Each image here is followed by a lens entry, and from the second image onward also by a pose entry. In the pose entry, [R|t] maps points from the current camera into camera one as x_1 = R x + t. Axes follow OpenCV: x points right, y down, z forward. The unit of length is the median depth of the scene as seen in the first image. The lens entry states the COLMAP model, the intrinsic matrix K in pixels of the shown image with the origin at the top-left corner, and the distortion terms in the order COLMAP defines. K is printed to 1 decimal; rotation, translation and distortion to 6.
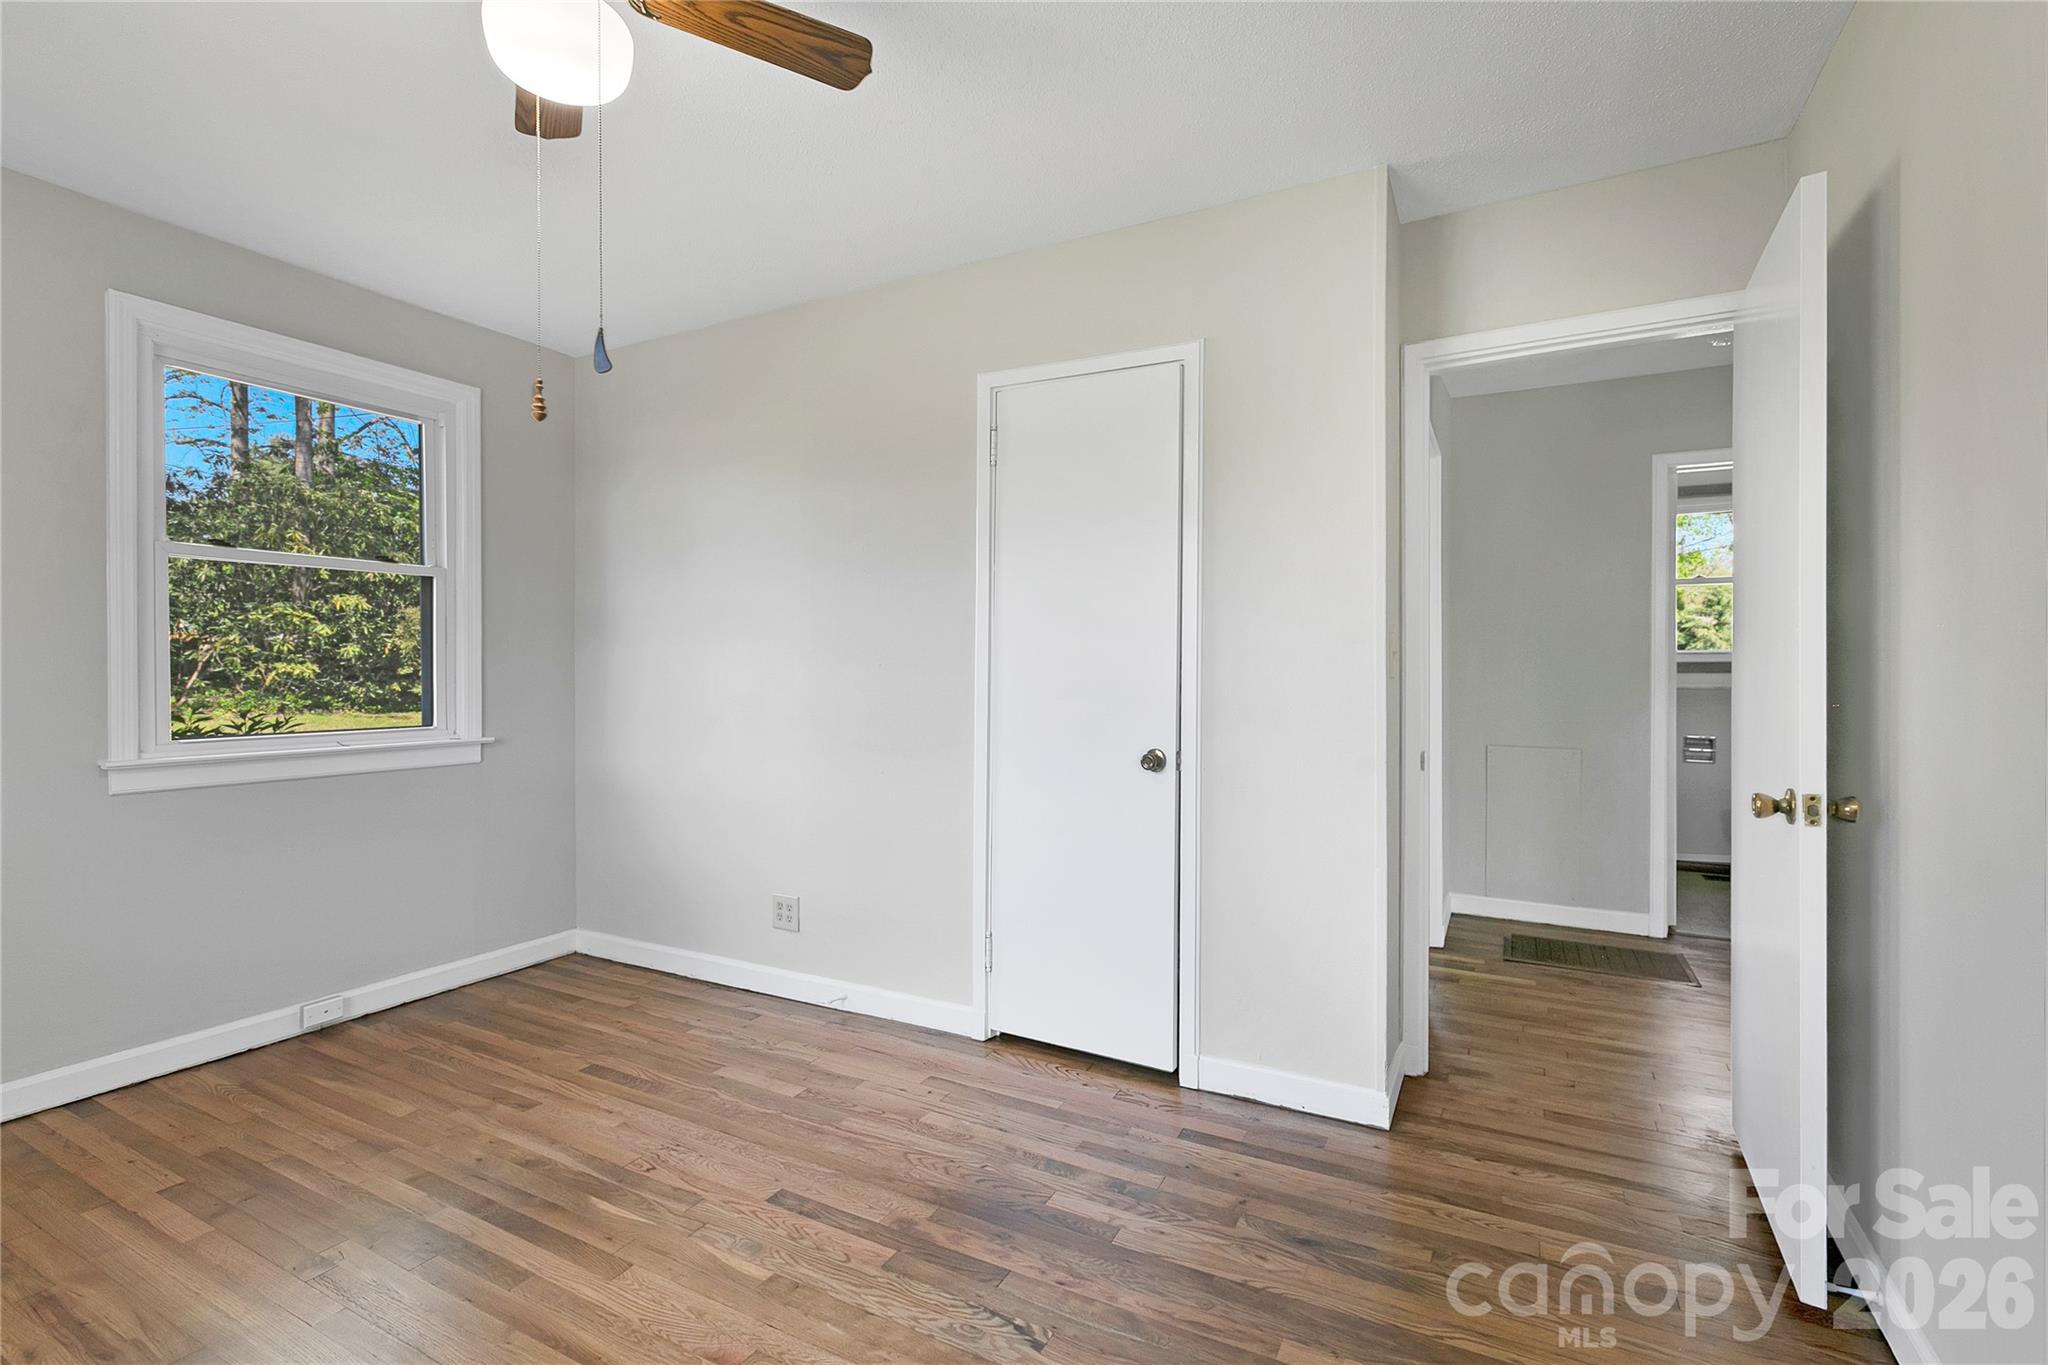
lens RADIAL K [[913.2, 0, 1036.5], [0, 913.2, 683.5], [0, 0, 1]] dist [-0.000365, -0.004054]
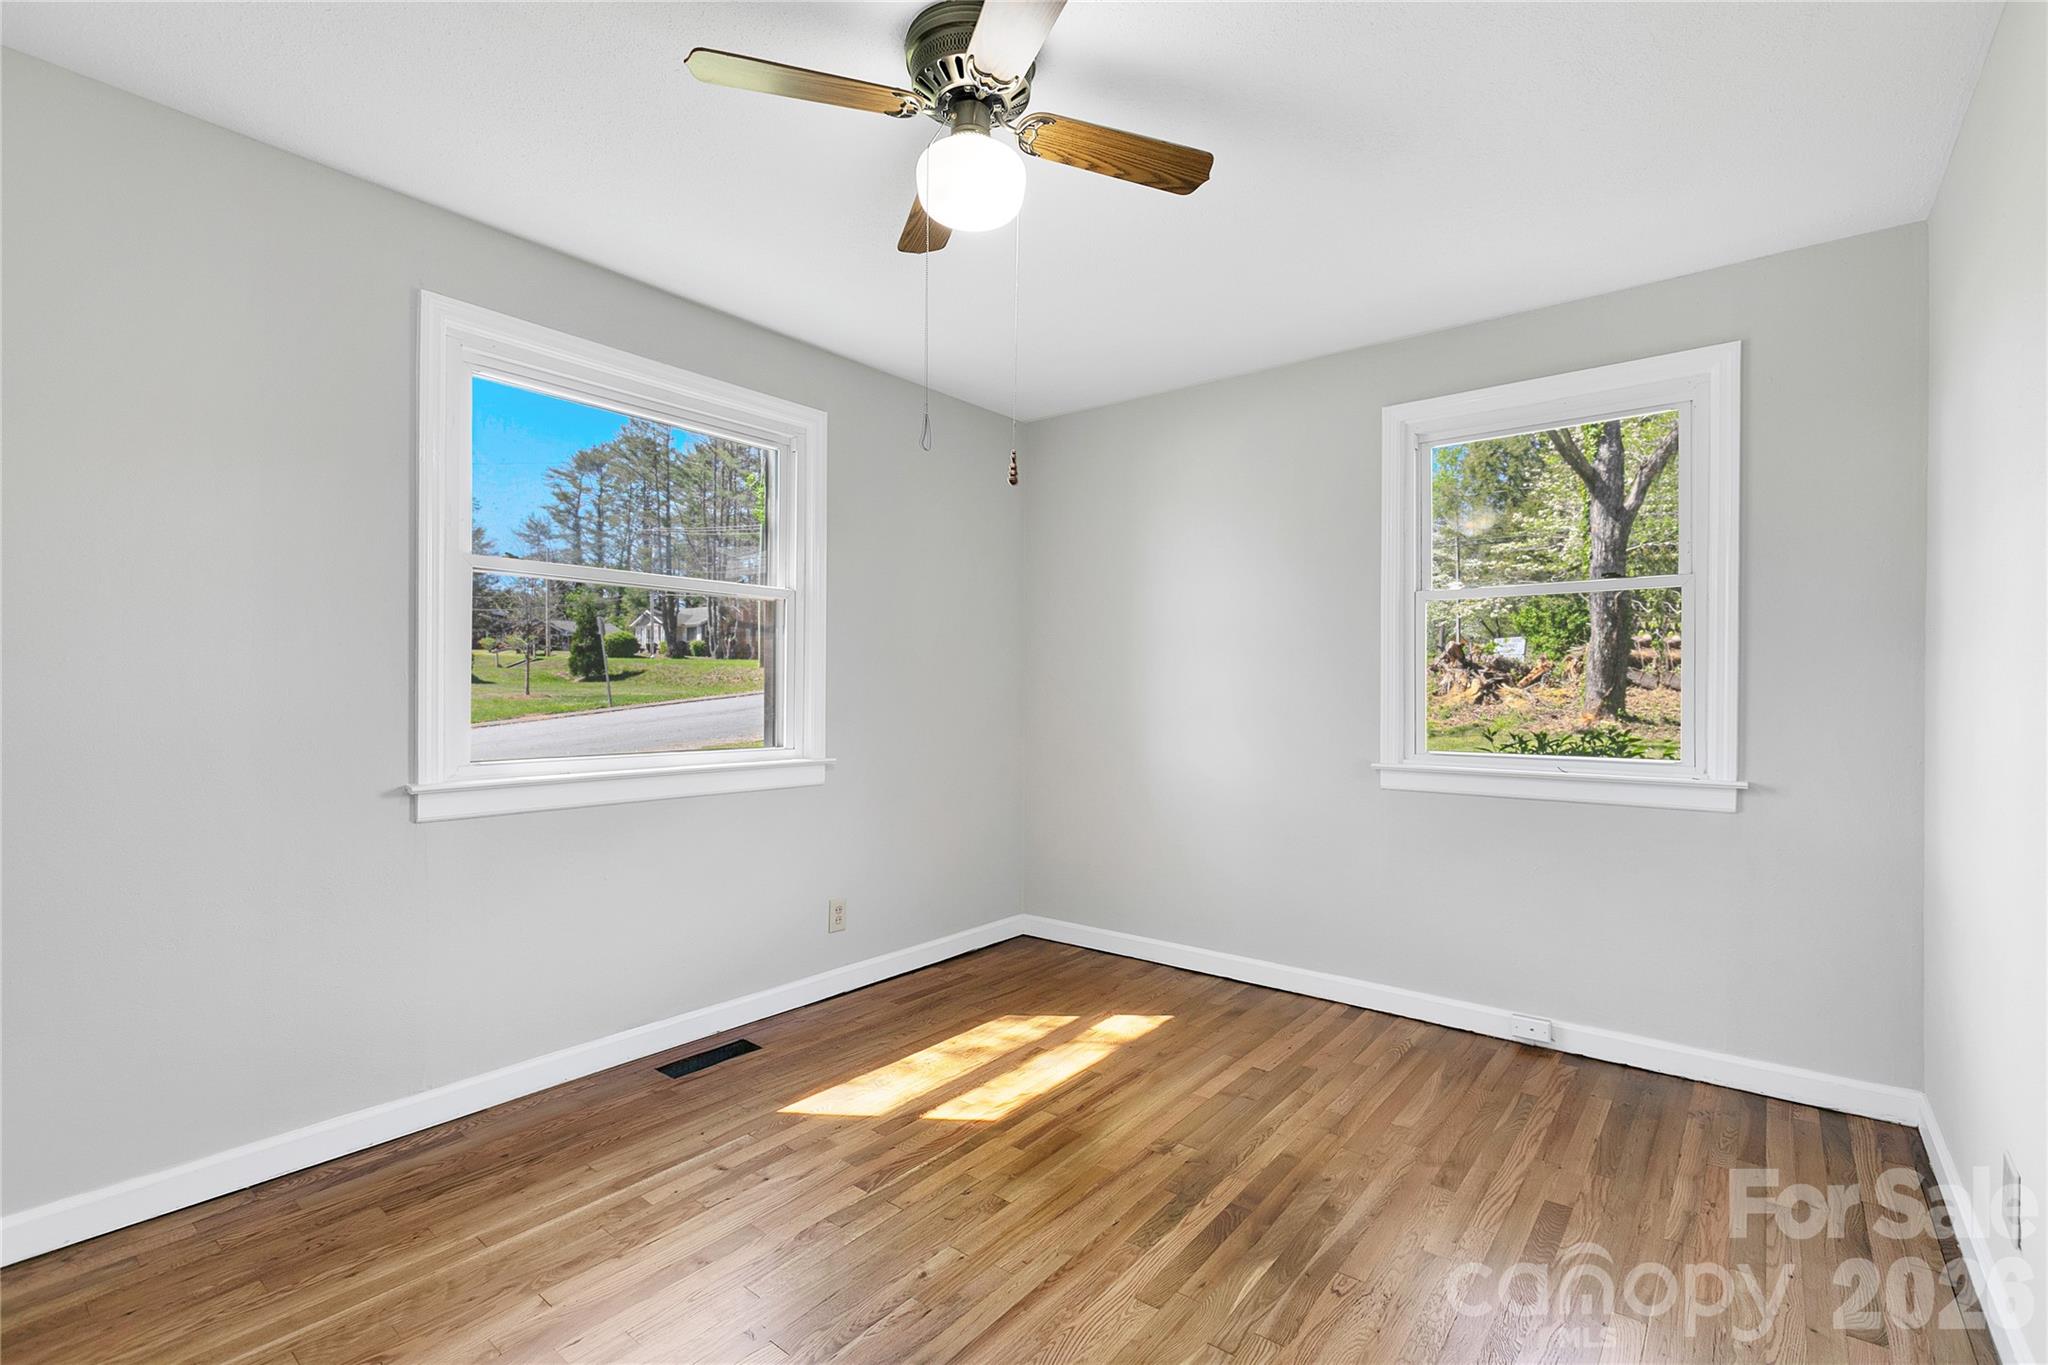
lens RADIAL K [[913.2, 0, 1036.5], [0, 913.2, 683.5], [0, 0, 1]] dist [-0.000365, -0.004054]
pose [[-0.178518, -0.007637, -0.983907, 0.348543], [-0.023023, 0.999729, -0.003583, -0.011429], [0.983667, 0.022013, -0.178646, 0.670858]]
